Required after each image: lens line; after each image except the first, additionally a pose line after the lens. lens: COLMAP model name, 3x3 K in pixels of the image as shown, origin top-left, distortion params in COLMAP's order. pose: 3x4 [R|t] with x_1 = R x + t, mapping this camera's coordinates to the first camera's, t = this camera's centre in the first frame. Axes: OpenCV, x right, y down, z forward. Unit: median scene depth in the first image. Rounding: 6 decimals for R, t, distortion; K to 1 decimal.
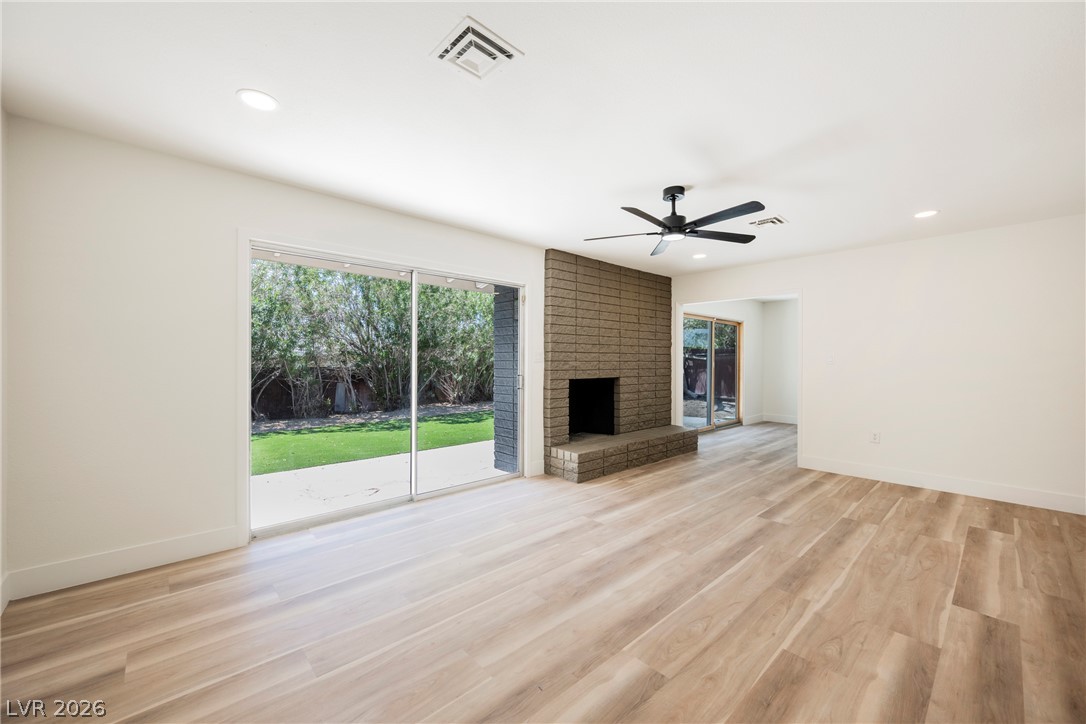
lens RADIAL K [[423.2, 0, 545.0], [0, 423.2, 359.6], [0, 0, 1]] dist [-0.001406, 0.000399]
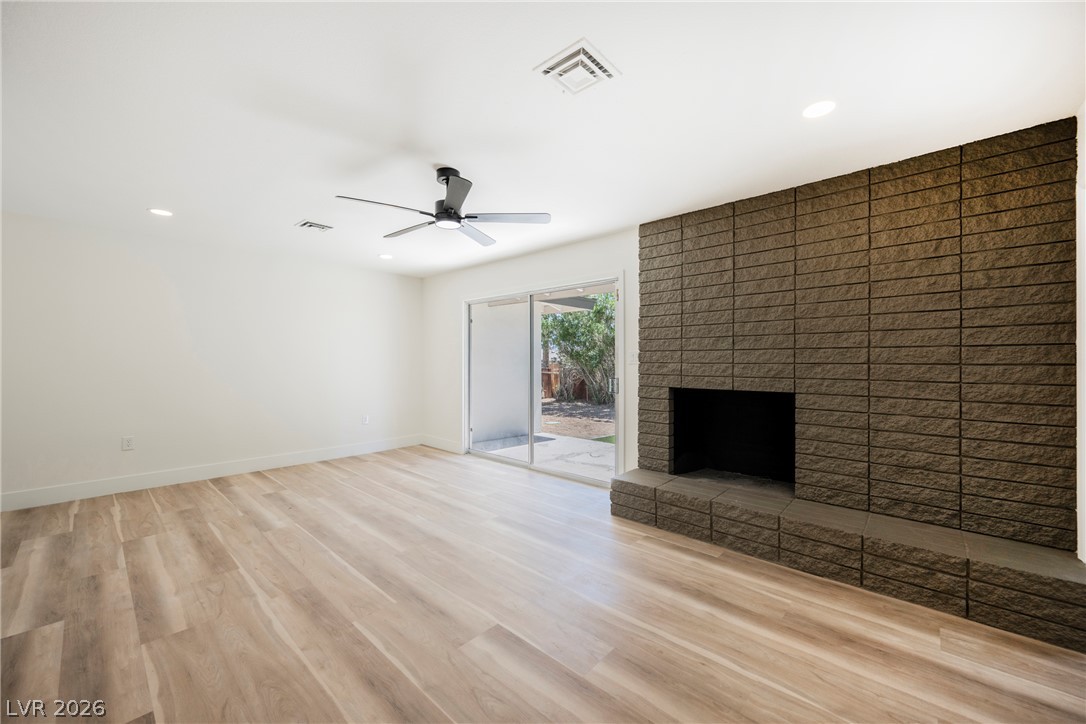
lens RADIAL K [[423.2, 0, 545.0], [0, 423.2, 359.6], [0, 0, 1]] dist [-0.001406, 0.000399]
pose [[0.083403, -0.008216, -0.996482, 1.161877], [-0.000481, 0.999966, -0.008285, 0.006528], [0.996516, 0.001171, 0.083397, 1.074546]]
